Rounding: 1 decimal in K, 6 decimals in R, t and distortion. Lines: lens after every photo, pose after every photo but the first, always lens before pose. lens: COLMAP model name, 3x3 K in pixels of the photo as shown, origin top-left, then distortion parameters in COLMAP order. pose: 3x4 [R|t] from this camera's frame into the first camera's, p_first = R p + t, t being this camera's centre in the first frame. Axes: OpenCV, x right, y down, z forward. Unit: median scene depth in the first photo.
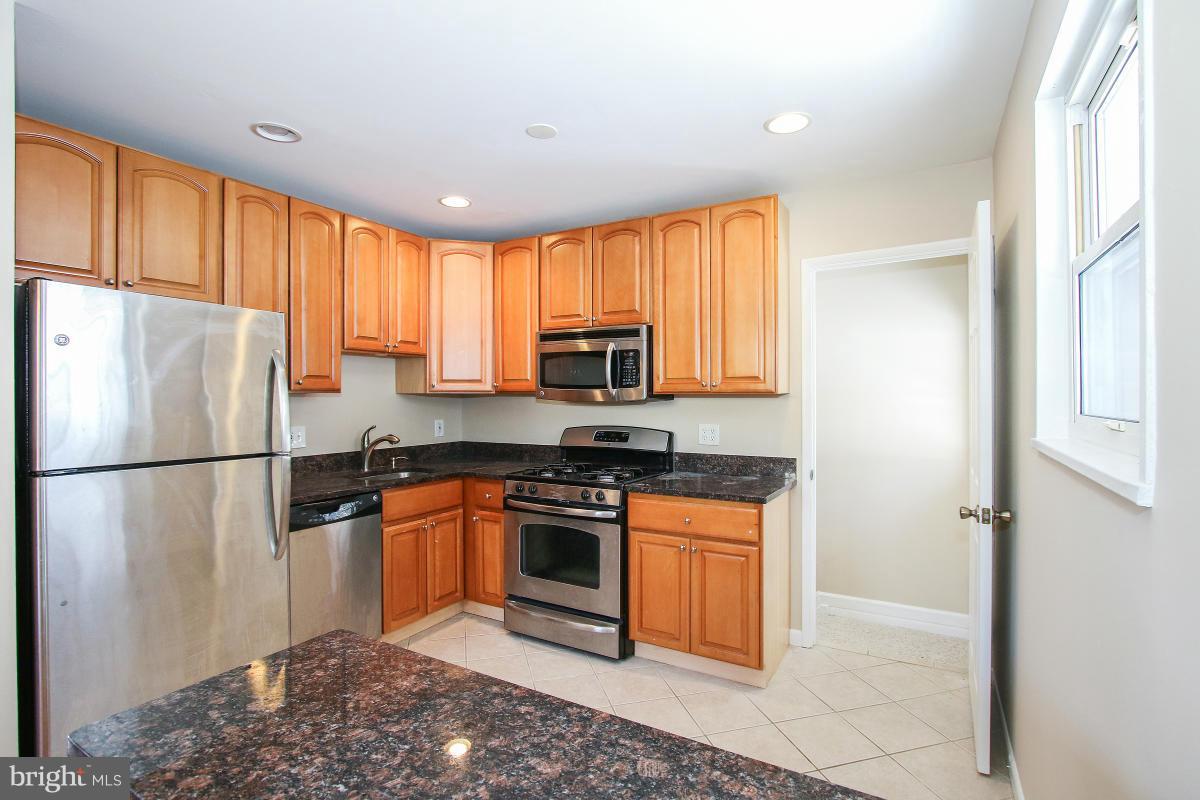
lens RADIAL K [[574.8, 0, 612.3], [0, 574.8, 397.4], [0, 0, 1]] dist [-0.016366, 0.000400]
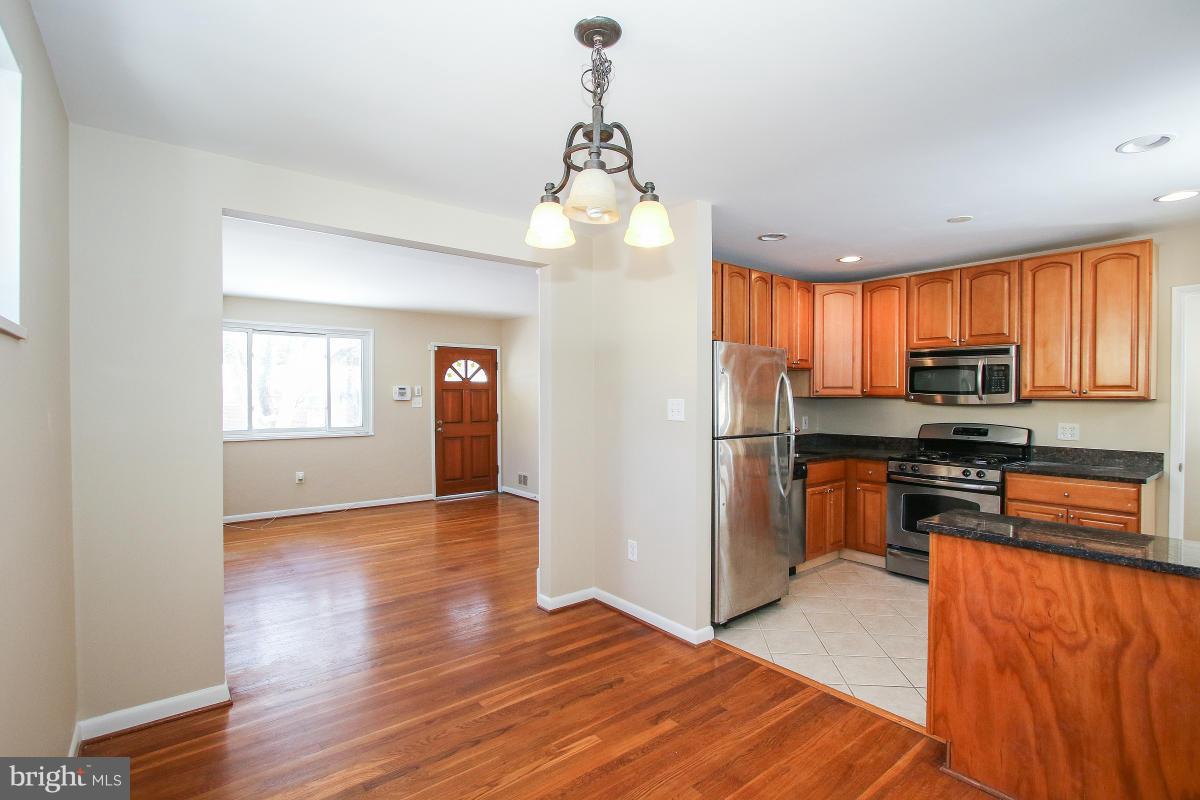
lens RADIAL K [[574.9, 0, 612.0], [0, 574.9, 402.5], [0, 0, 1]] dist [-0.001804, -0.000207]
pose [[0.932680, 0.008644, -0.360600, -0.313364], [-0.005439, 0.999936, 0.009902, -0.004815], [0.360663, -0.007274, 0.932668, -0.518674]]
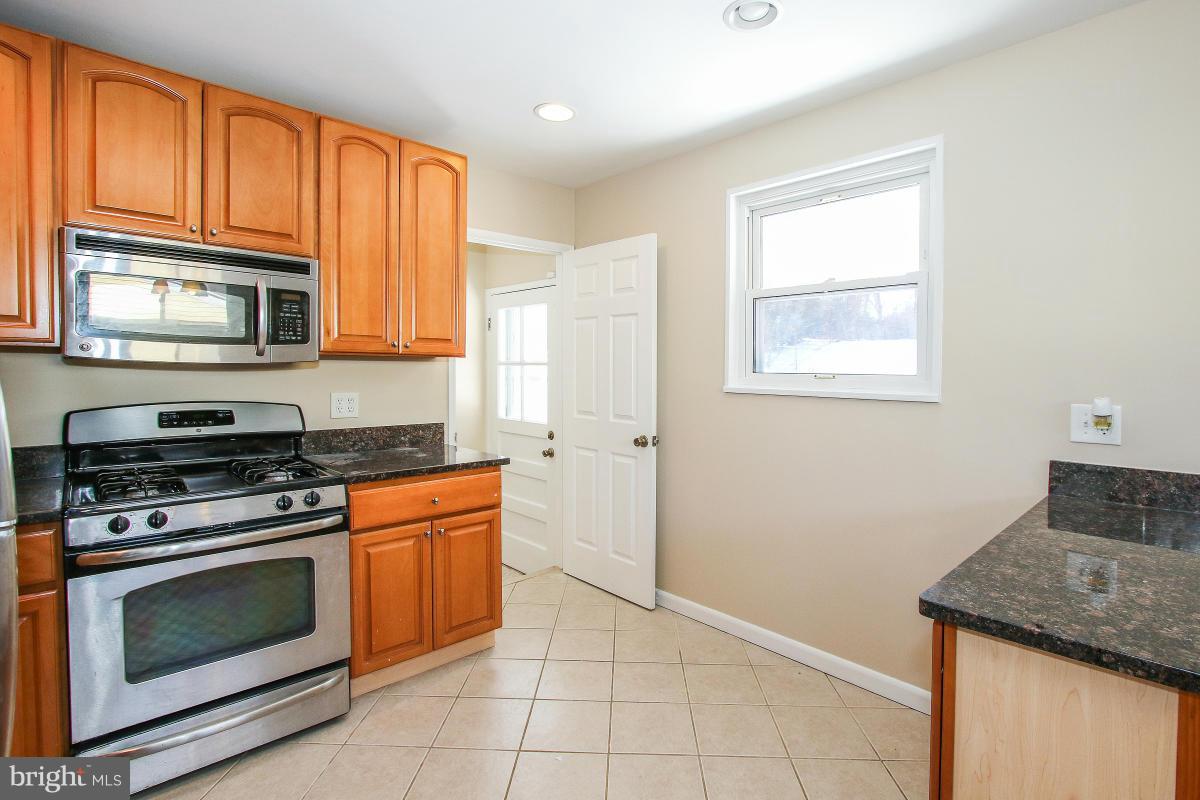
lens RADIAL K [[562.9, 0, 613.1], [0, 562.9, 388.5], [0, 0, 1]] dist [-0.019386, 0.000358]
pose [[0.290644, -0.028327, 0.956412, -0.510347], [-0.008659, 0.999443, 0.032233, 0.011712], [-0.956792, -0.017650, 0.290237, 0.417002]]
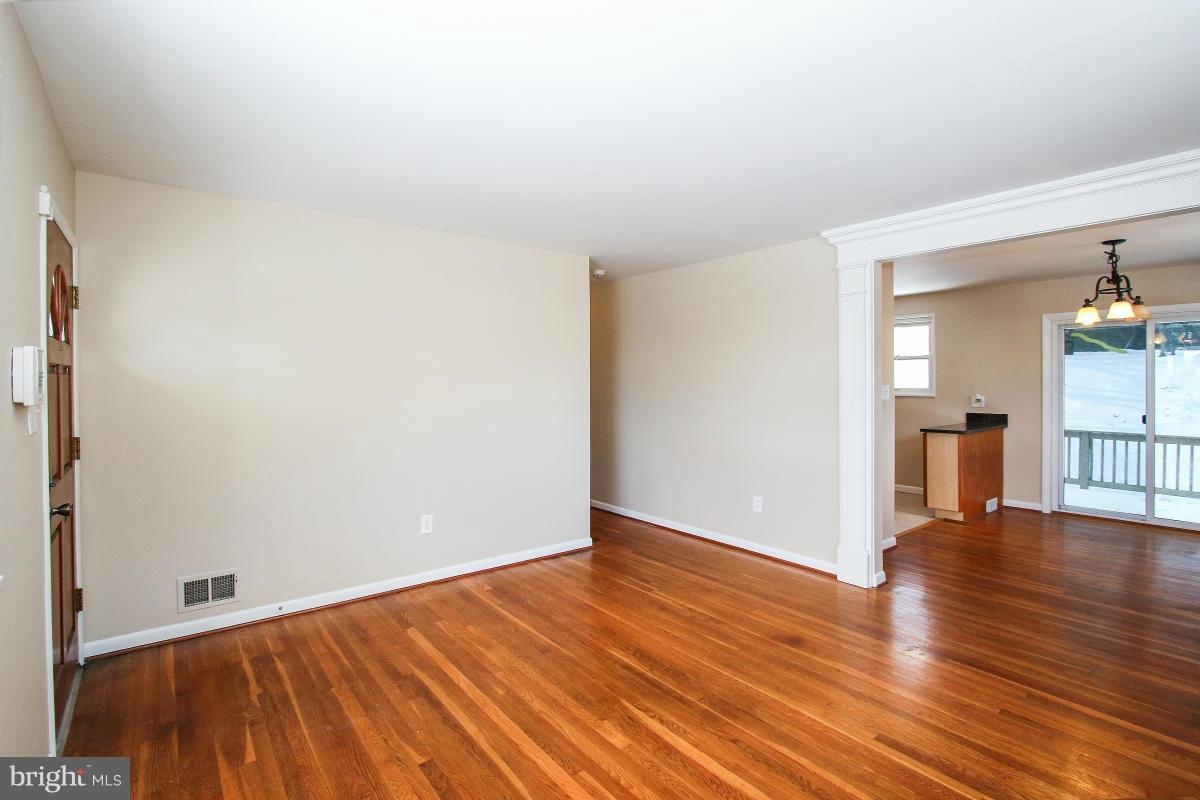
lens RADIAL K [[562.9, 0, 613.1], [0, 562.9, 388.5], [0, 0, 1]] dist [-0.019386, 0.000358]
pose [[0.377079, -0.007374, 0.926152, -2.093866], [0.002523, 0.999973, 0.006934, -0.002428], [-0.926177, -0.000278, 0.377088, 0.560085]]
